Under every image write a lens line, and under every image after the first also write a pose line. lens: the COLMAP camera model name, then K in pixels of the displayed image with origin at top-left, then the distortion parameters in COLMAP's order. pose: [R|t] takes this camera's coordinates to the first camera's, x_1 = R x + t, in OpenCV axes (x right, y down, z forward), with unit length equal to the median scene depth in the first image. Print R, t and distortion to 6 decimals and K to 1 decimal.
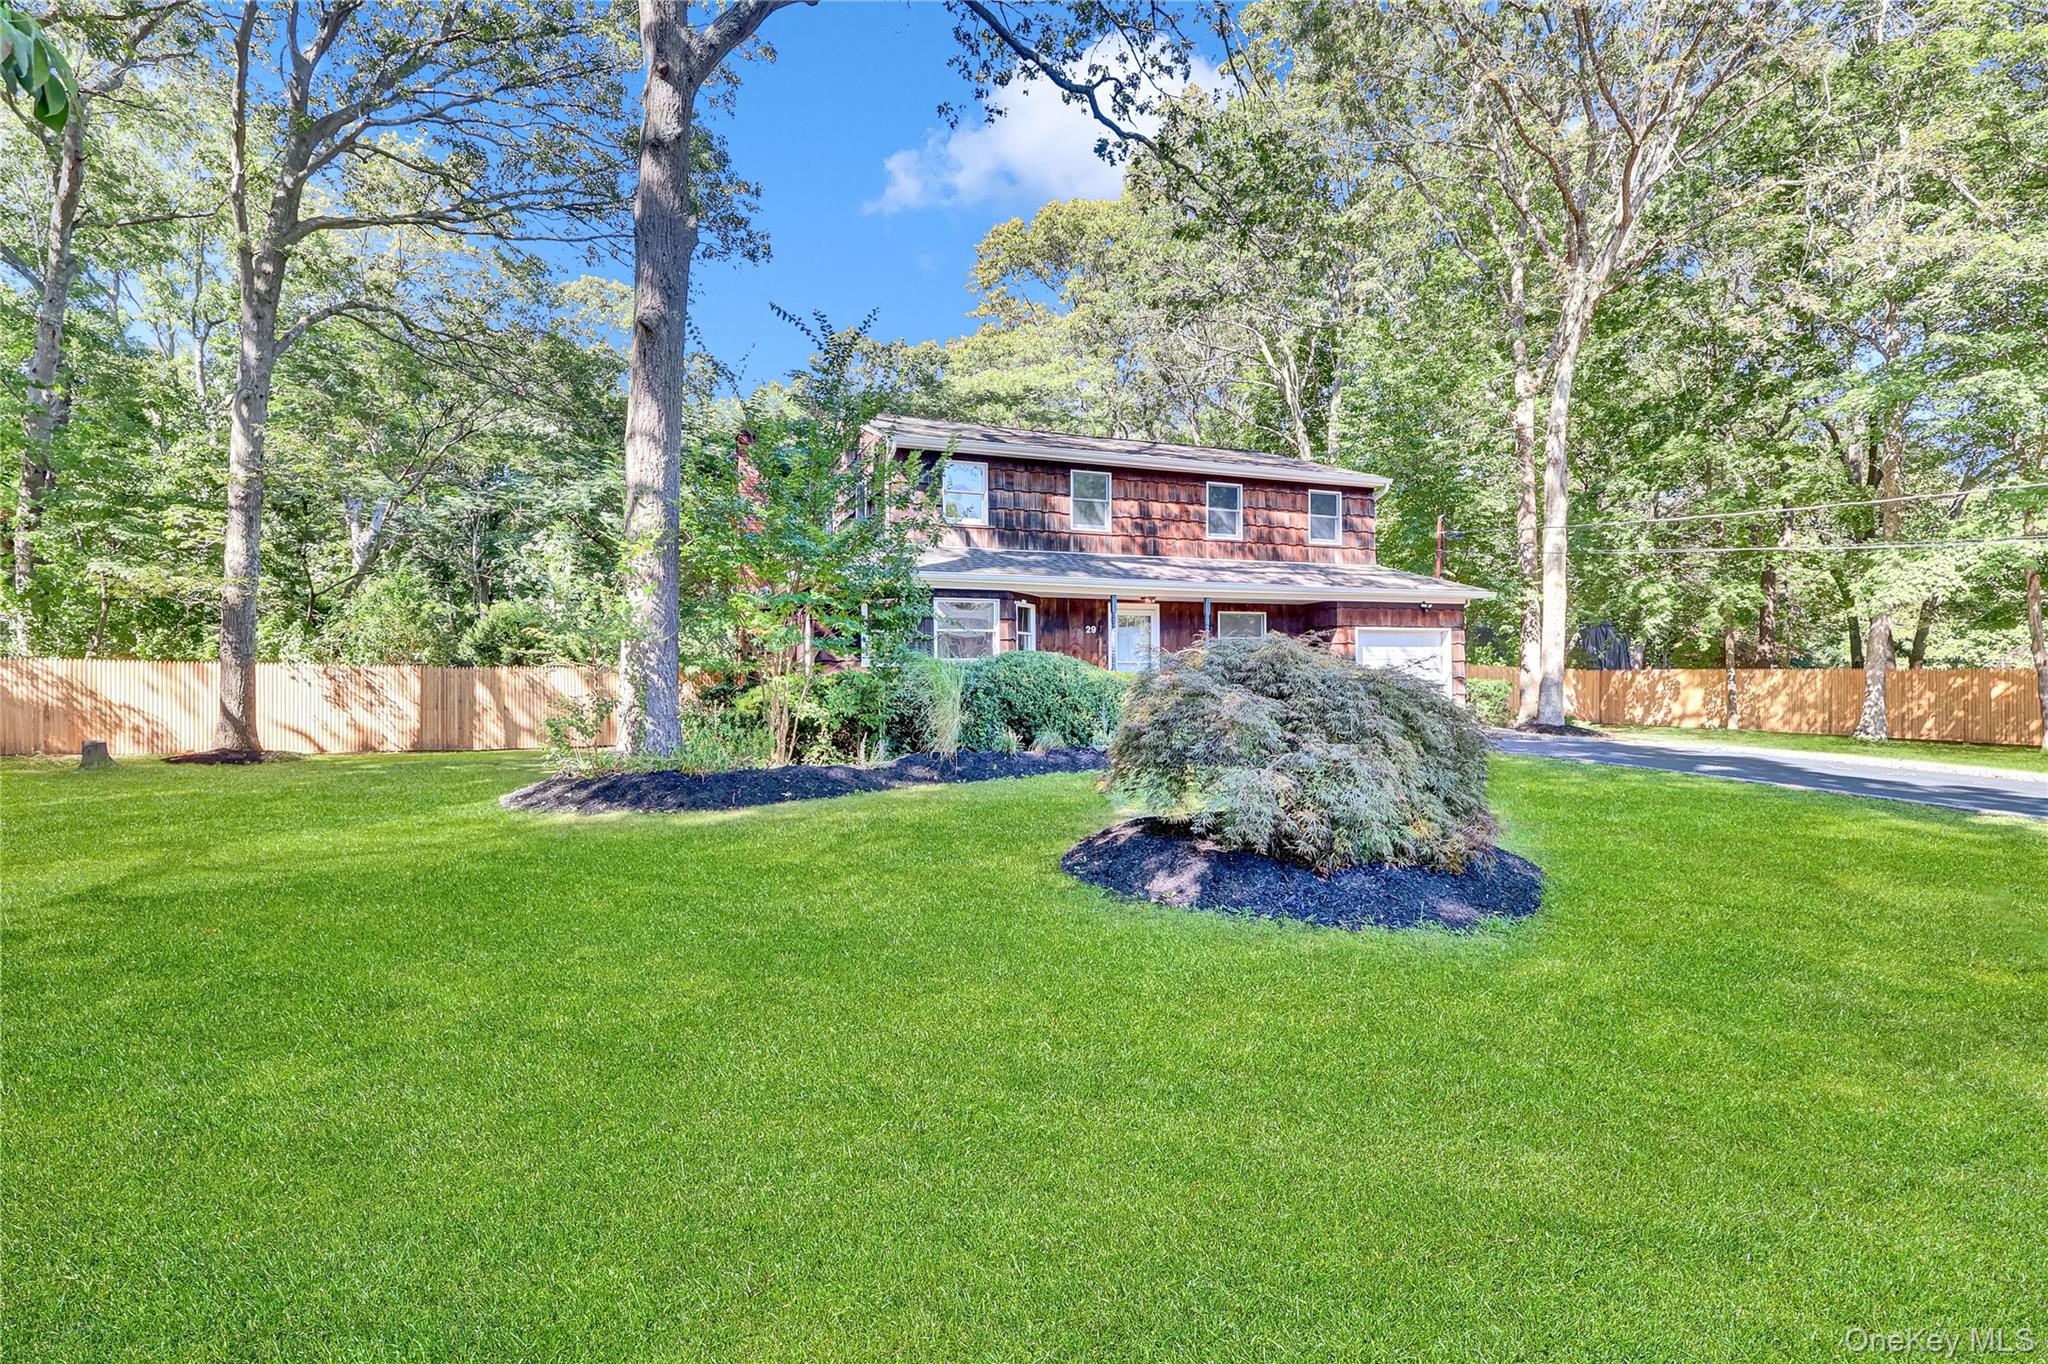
lens RADIAL K [[953.9, 0, 1025.2], [0, 953.9, 670.9], [0, 0, 1]] dist [-0.001107, 0.000295]
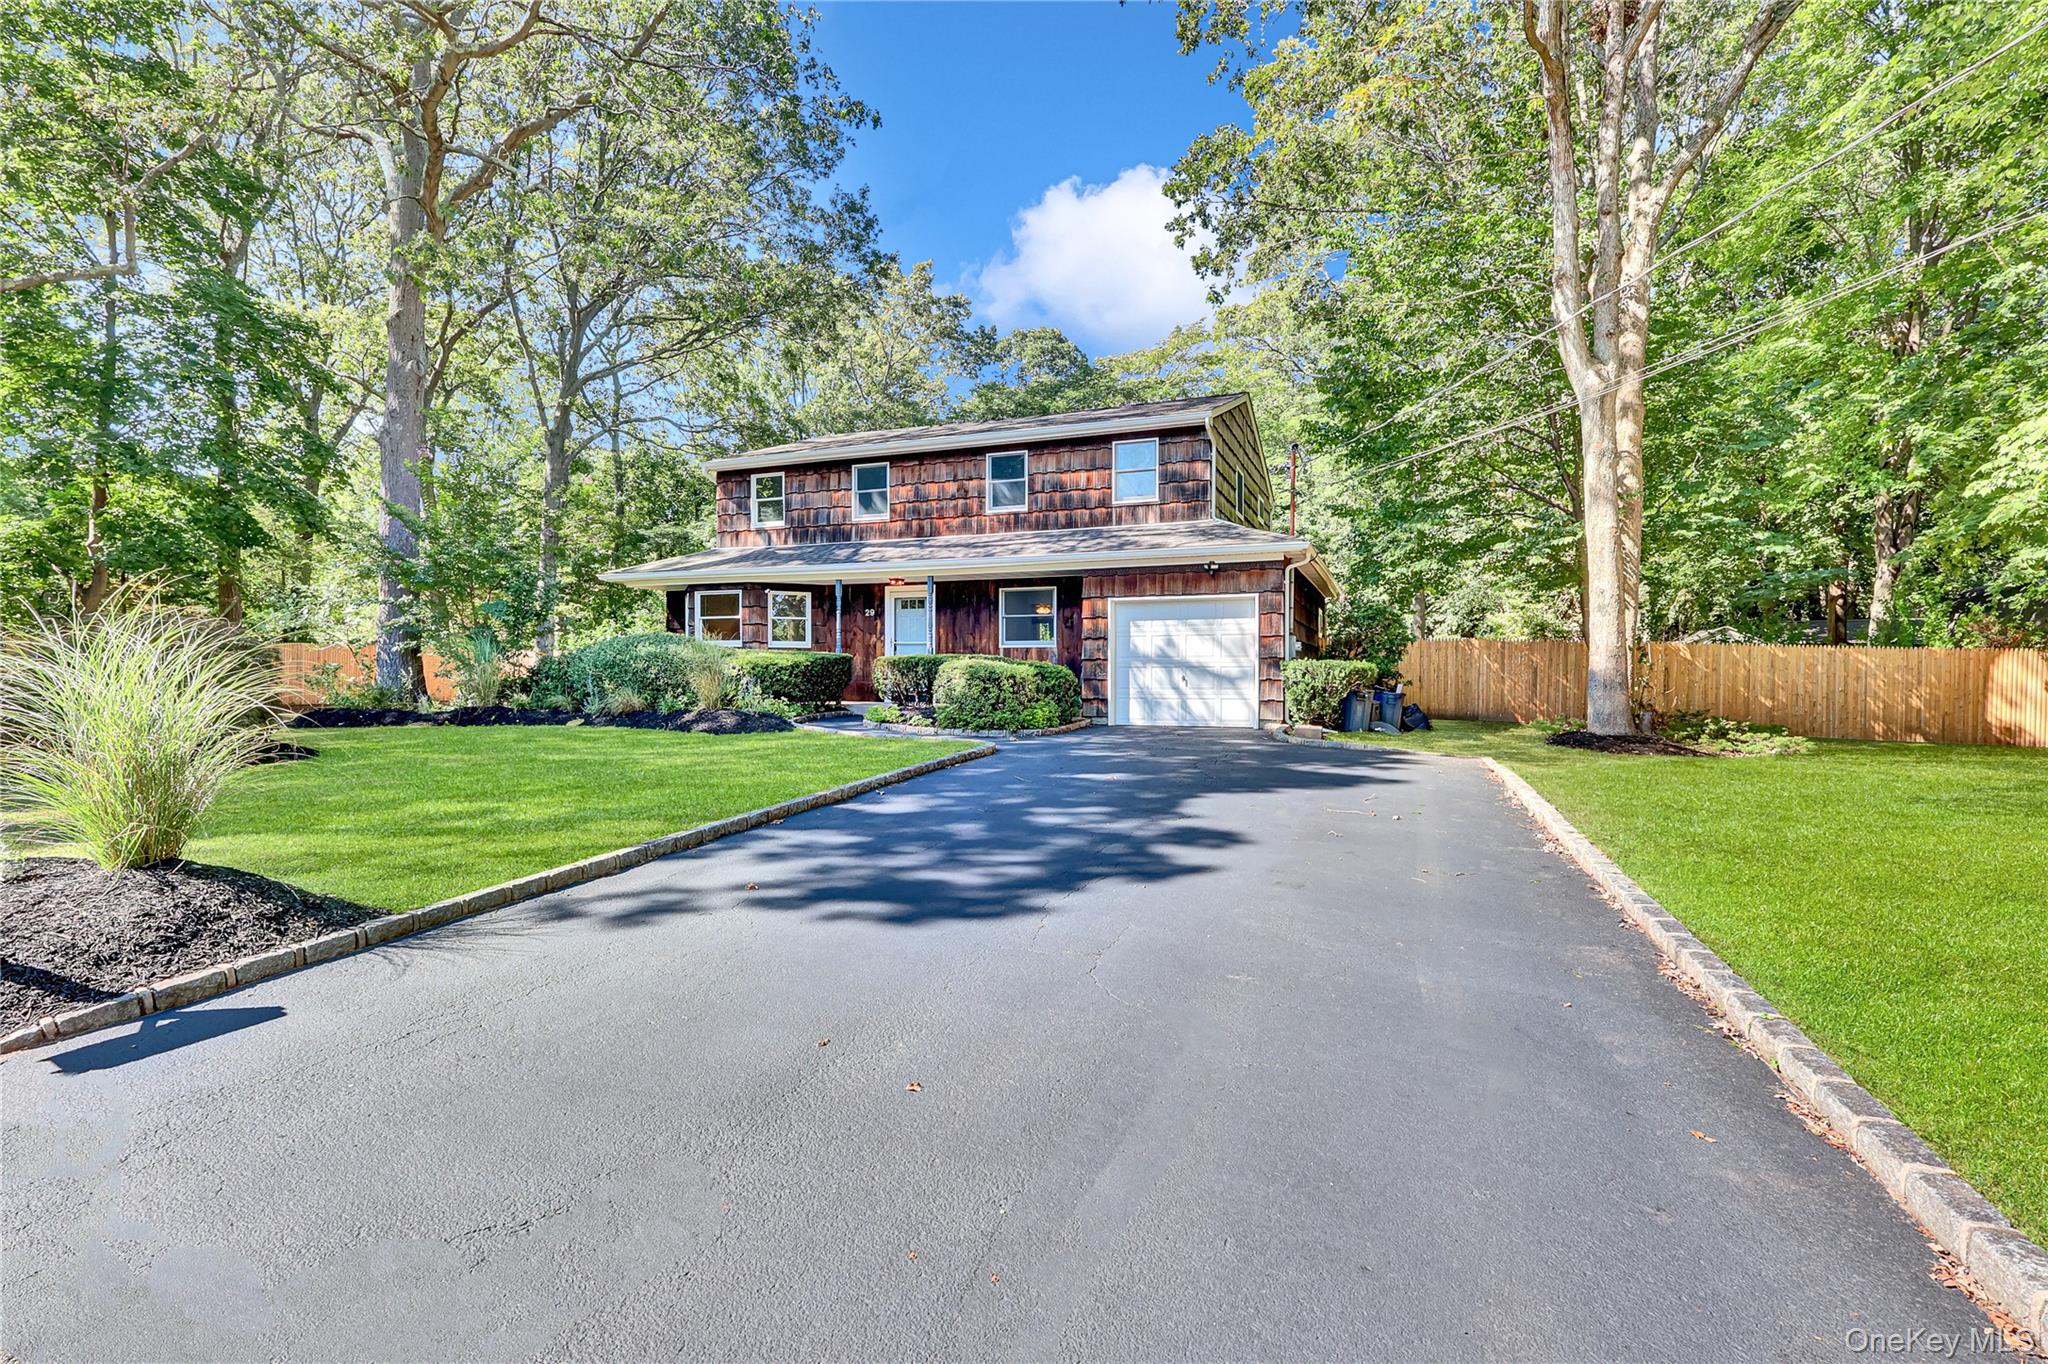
lens RADIAL K [[953.9, 0, 1025.2], [0, 953.9, 670.9], [0, 0, 1]] dist [-0.001107, 0.000295]
pose [[0.723659, 0.009741, -0.690089, 0.914899], [0.004068, 0.999823, 0.018378, 0.003105], [0.690146, -0.016107, 0.723491, 0.337947]]
